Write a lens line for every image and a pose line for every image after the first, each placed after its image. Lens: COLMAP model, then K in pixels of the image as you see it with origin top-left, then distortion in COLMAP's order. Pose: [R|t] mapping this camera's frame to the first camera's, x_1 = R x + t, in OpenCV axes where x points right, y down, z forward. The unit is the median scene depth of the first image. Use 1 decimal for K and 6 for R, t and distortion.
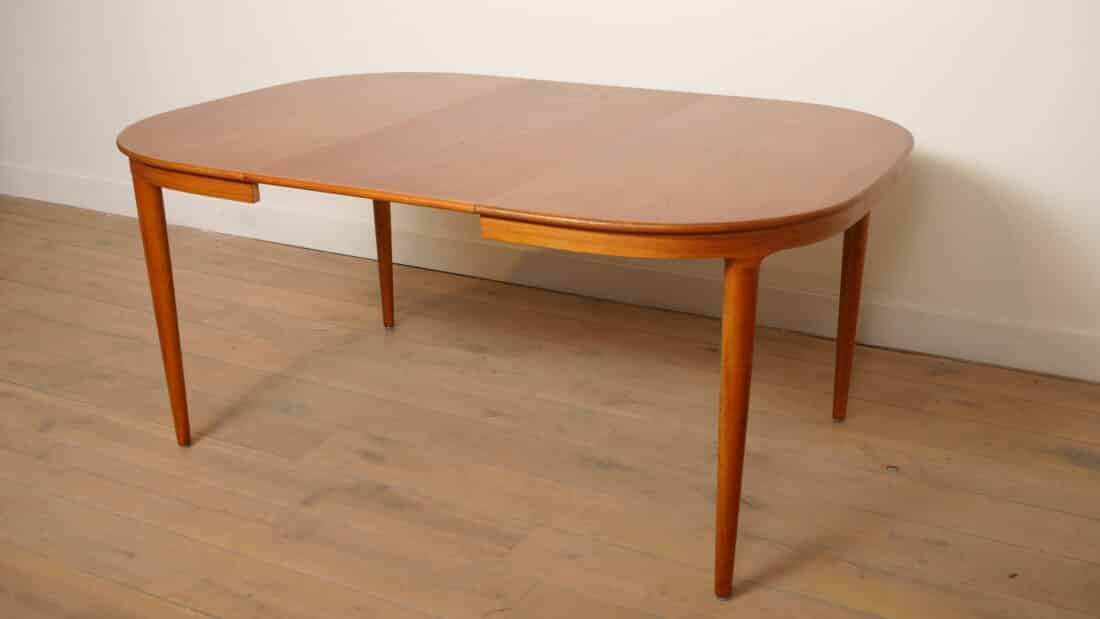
lens RADIAL K [[1207.9, 0, 550.0], [0, 1207.9, 309.5], [0, 0, 1]] dist [0.008809, -0.001831]
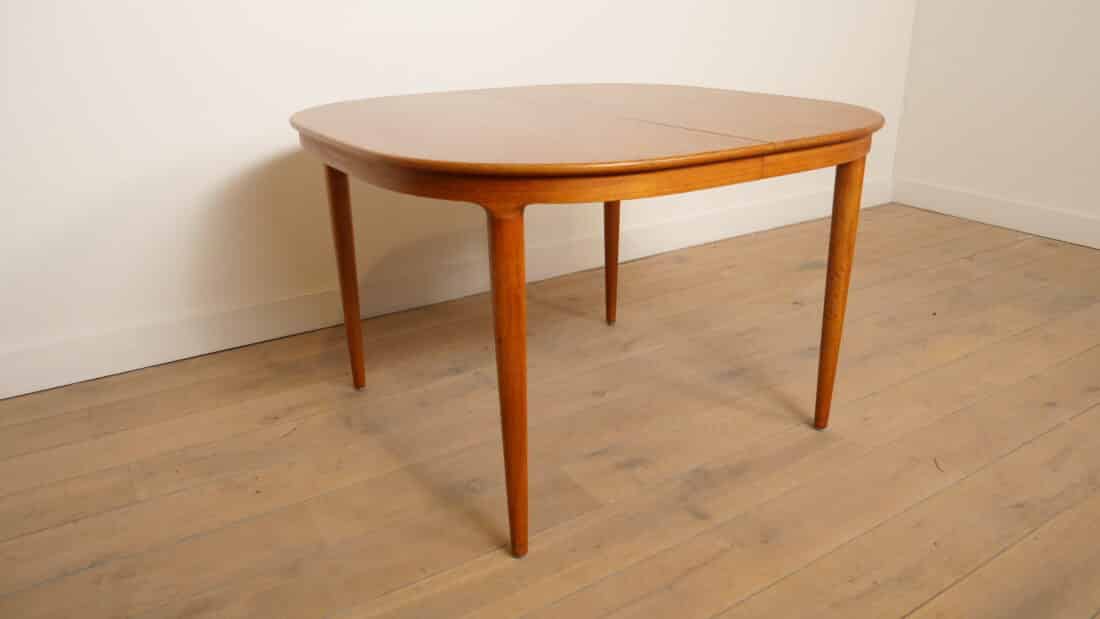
lens RADIAL K [[805.2, 0, 550.0], [0, 805.2, 309.5], [0, 0, 1]] dist [-0.024148, -0.004580]
pose [[0.475897, -0.307890, 0.823848, -0.636896], [0.313366, 0.934606, 0.168267, -0.117486], [-0.821781, 0.178088, 0.541258, 0.641835]]
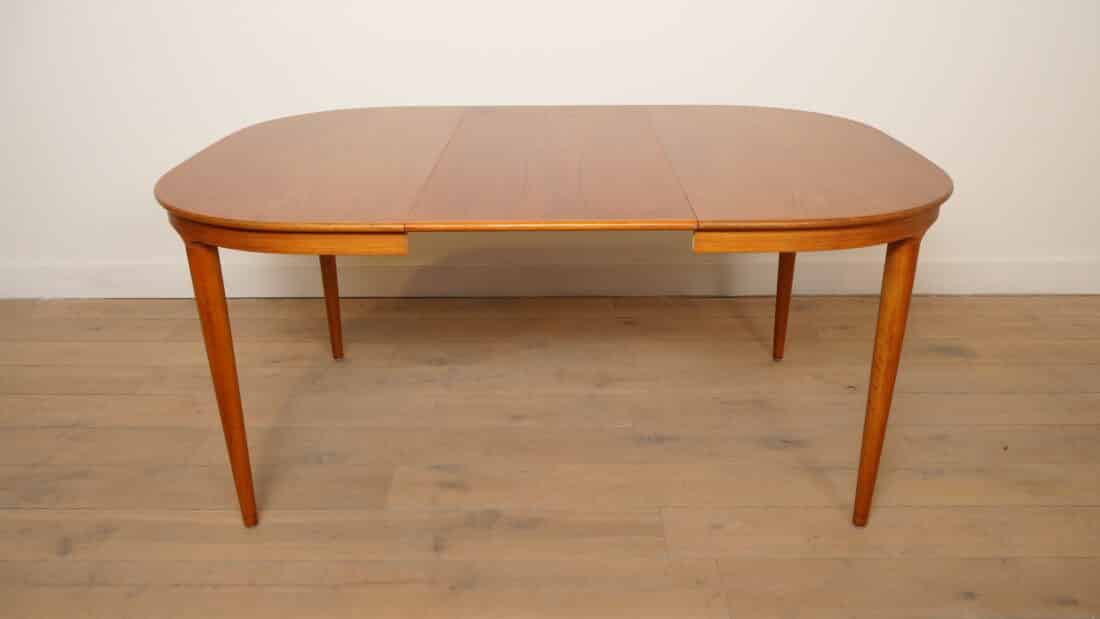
lens RADIAL K [[892.7, 0, 550.0], [0, 892.7, 309.5], [0, 0, 1]] dist [-0.002071, 0.003298]
pose [[0.885955, -0.174789, 0.429573, -0.351940], [0.161412, 0.984562, 0.067711, -0.058949], [-0.434776, 0.009349, 0.900490, 0.266958]]
